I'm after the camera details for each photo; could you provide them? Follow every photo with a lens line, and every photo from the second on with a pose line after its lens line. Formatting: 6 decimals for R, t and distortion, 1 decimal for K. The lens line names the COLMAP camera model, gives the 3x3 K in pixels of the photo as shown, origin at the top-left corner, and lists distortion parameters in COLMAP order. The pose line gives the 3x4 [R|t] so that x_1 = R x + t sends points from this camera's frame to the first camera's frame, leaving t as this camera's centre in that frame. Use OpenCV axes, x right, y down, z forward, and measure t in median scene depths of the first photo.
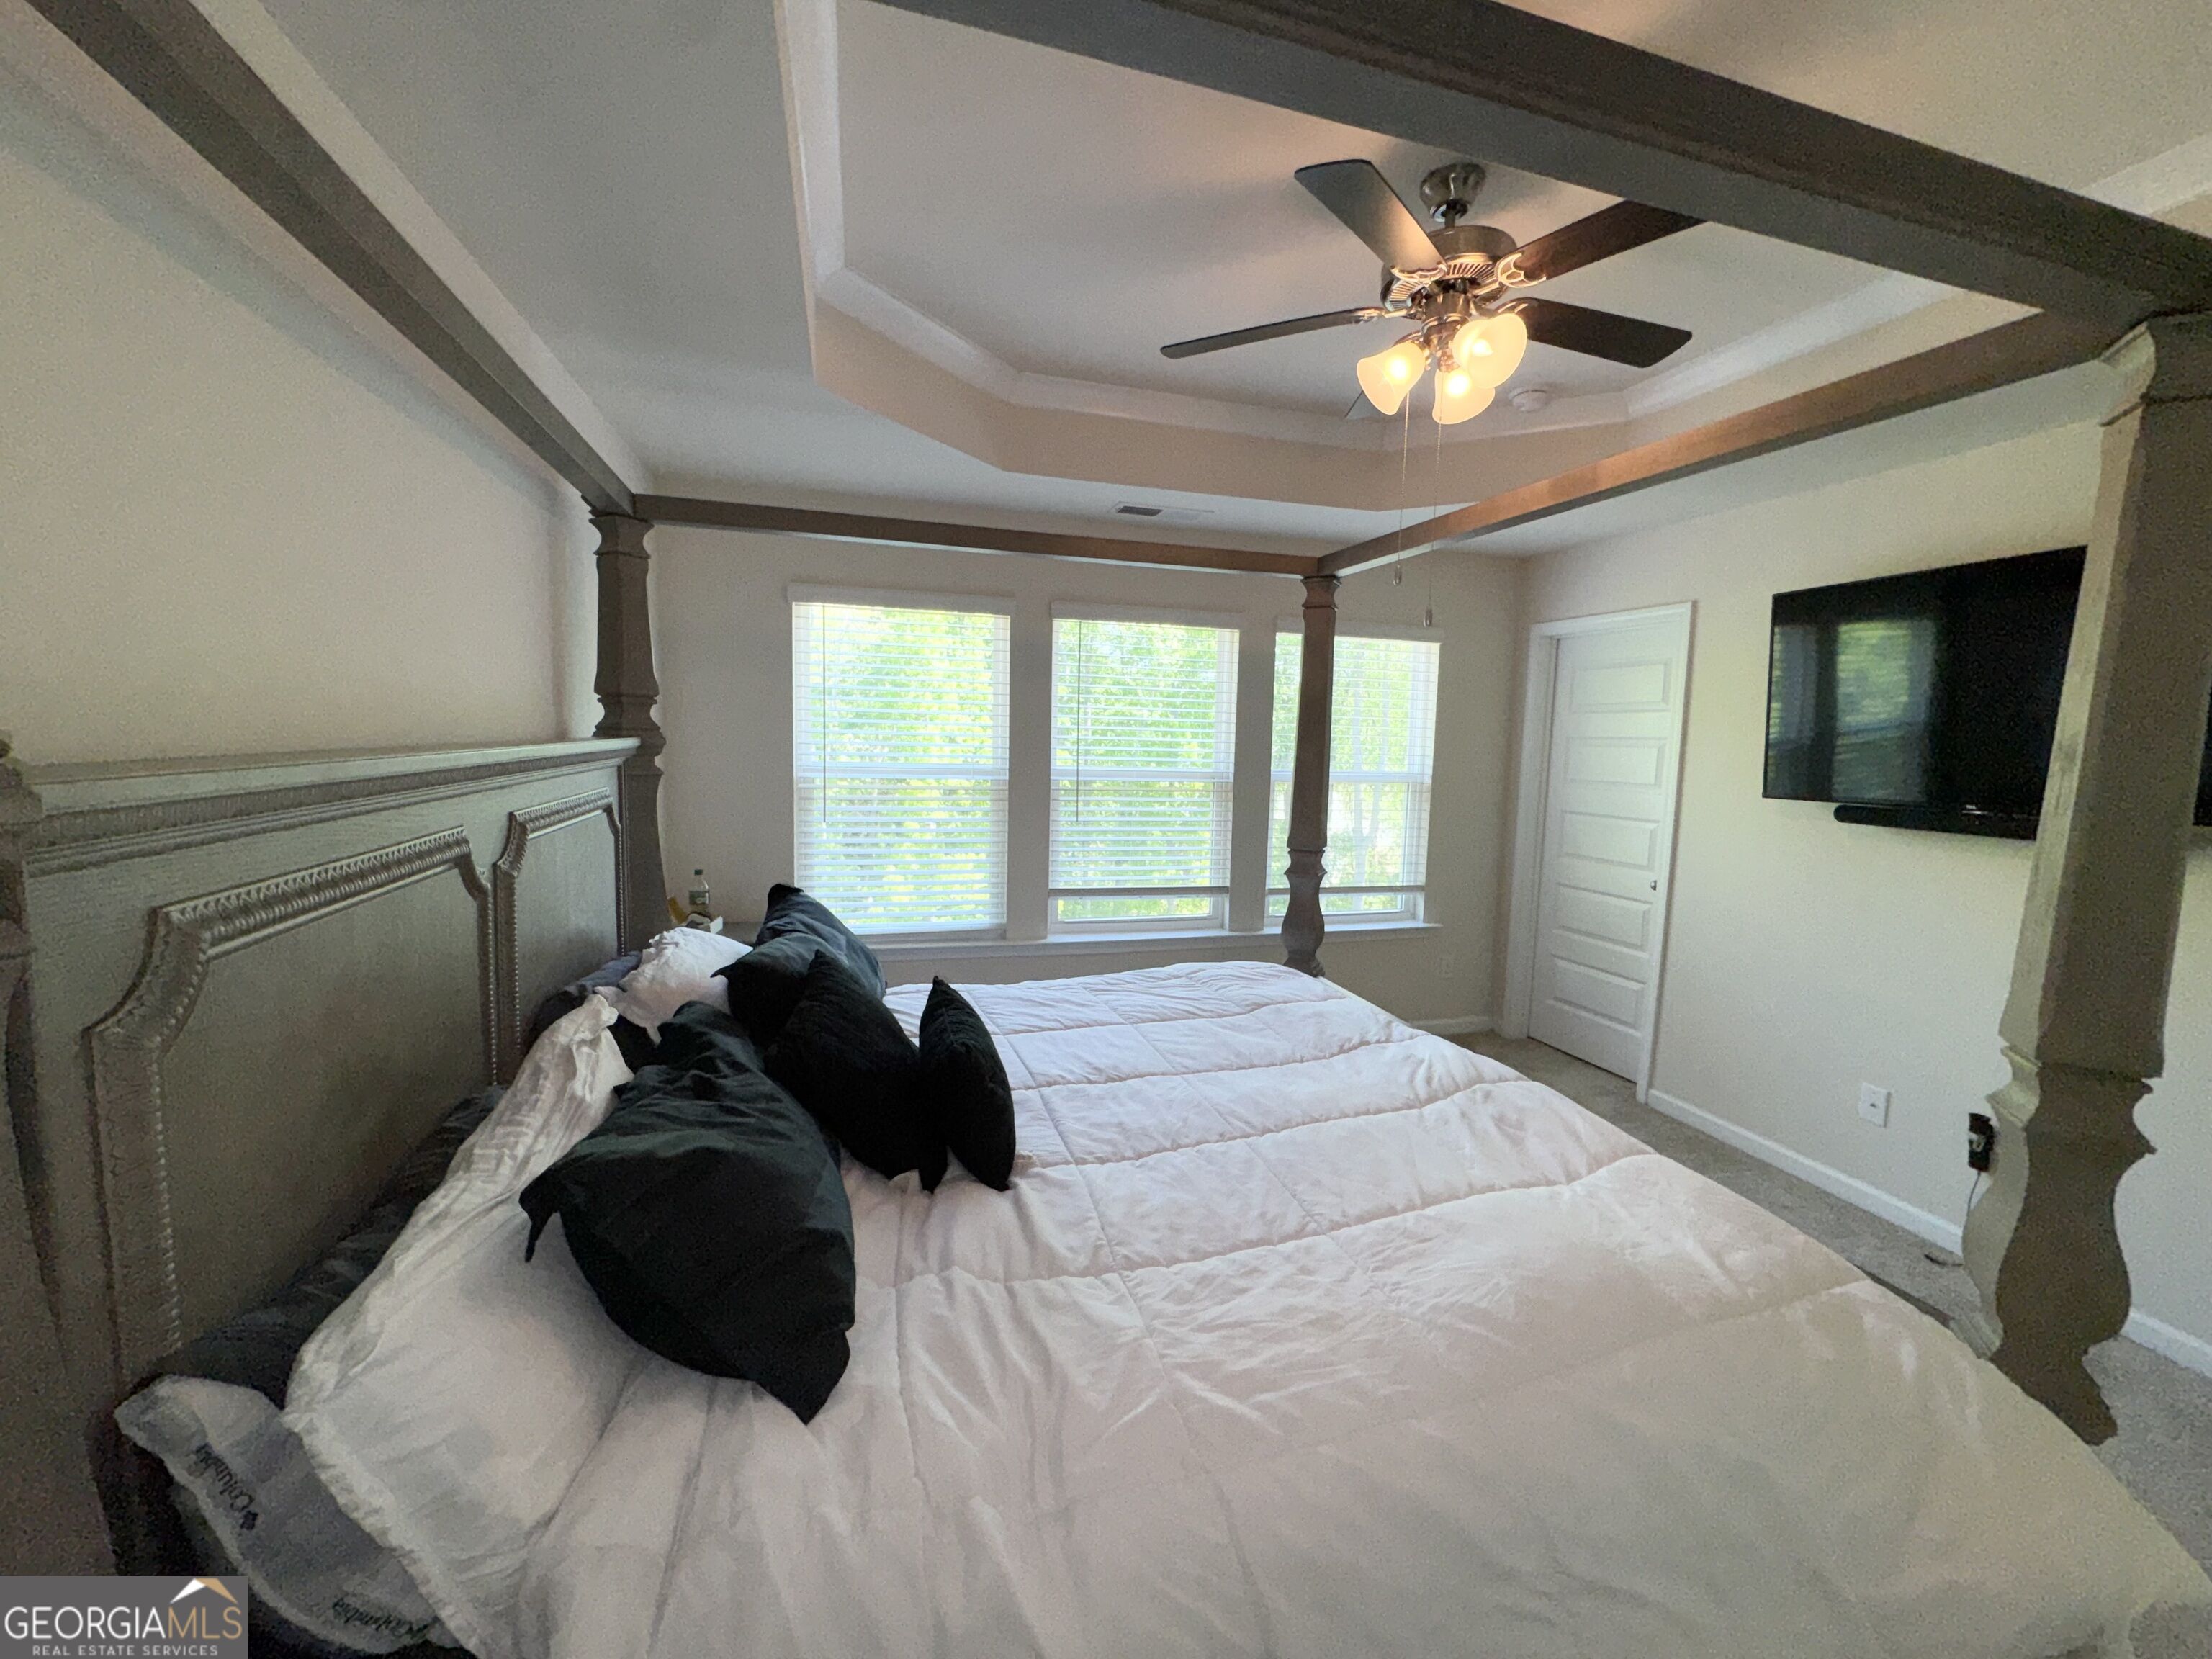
lens RADIAL K [[884.6, 0, 1105.4], [0, 884.6, 825.4], [0, 0, 1]] dist [-0.002316, 0.000141]
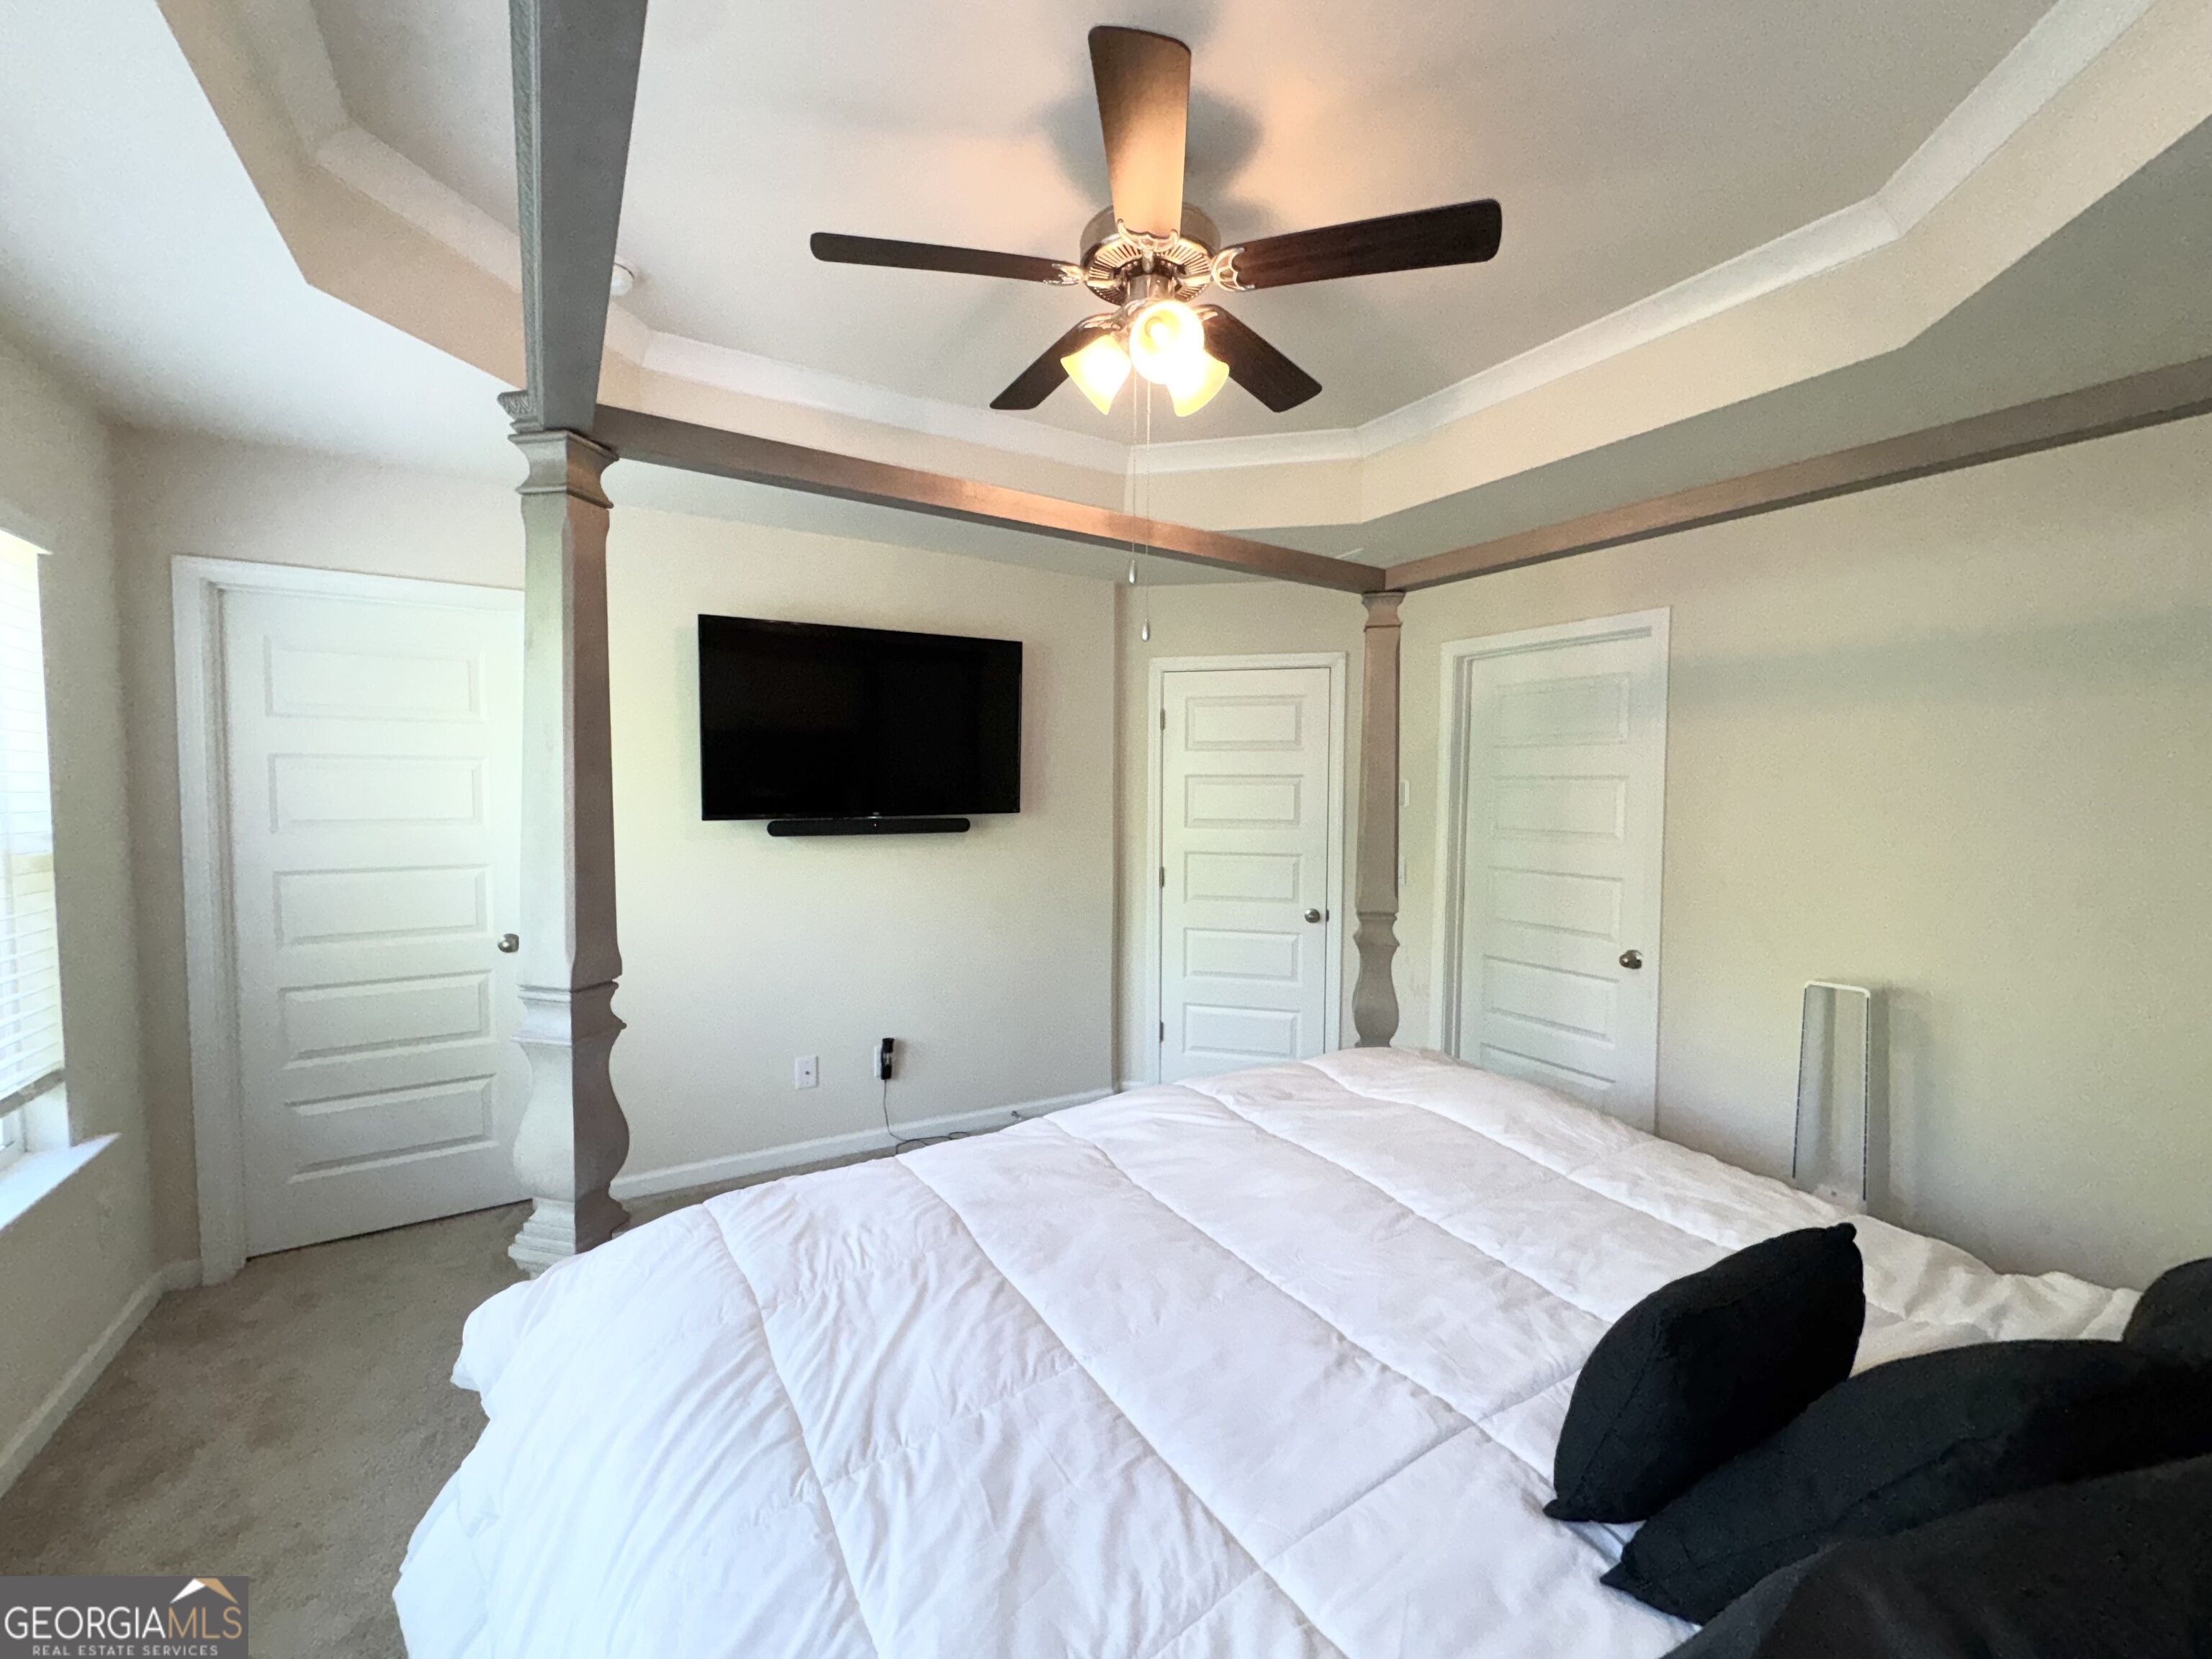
lens RADIAL K [[884.6, 0, 1105.4], [0, 884.6, 825.4], [0, 0, 1]] dist [-0.002316, 0.000141]
pose [[-0.269223, -0.069176, 0.960590, -0.329115], [0.082393, 0.992106, 0.094537, -0.084776], [-0.959547, 0.104598, -0.261398, 0.860217]]
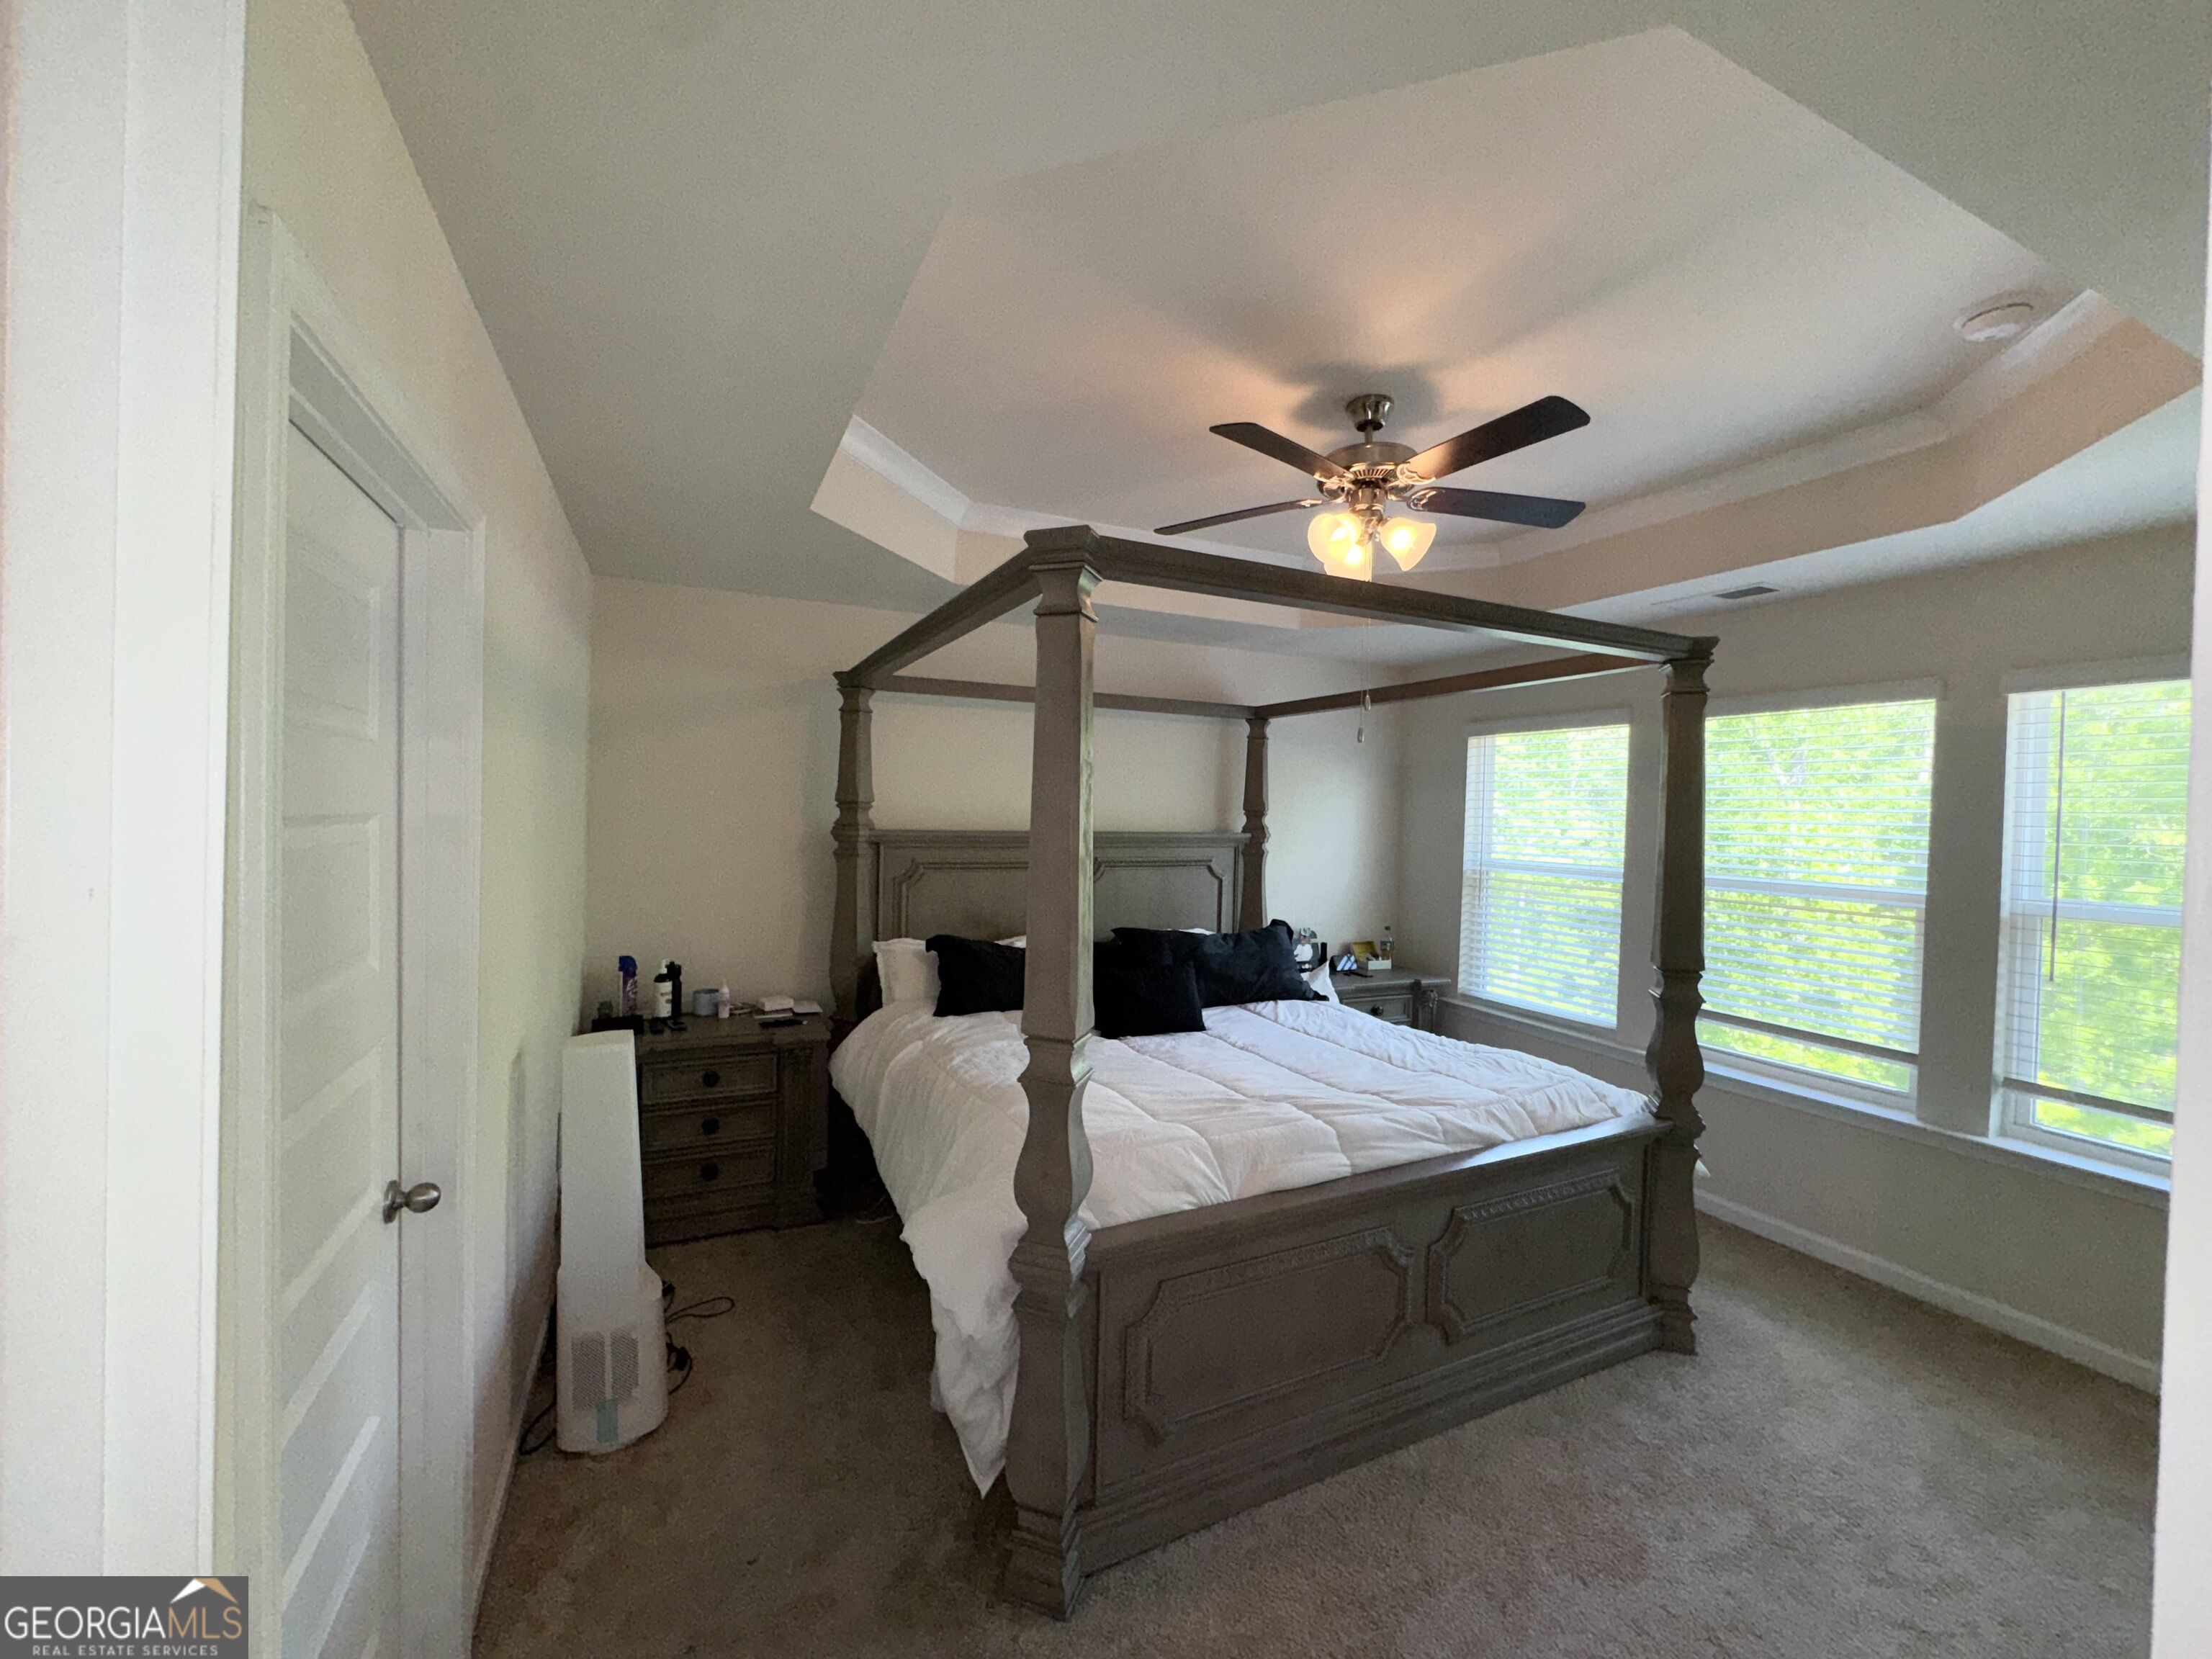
lens RADIAL K [[884.6, 0, 1105.4], [0, 884.6, 825.4], [0, 0, 1]] dist [-0.002316, 0.000141]
pose [[0.179956, -0.005414, -0.983660, 0.976499], [-0.123930, 0.991892, -0.028132, -0.019007], [0.975837, 0.126967, 0.177826, 0.285868]]
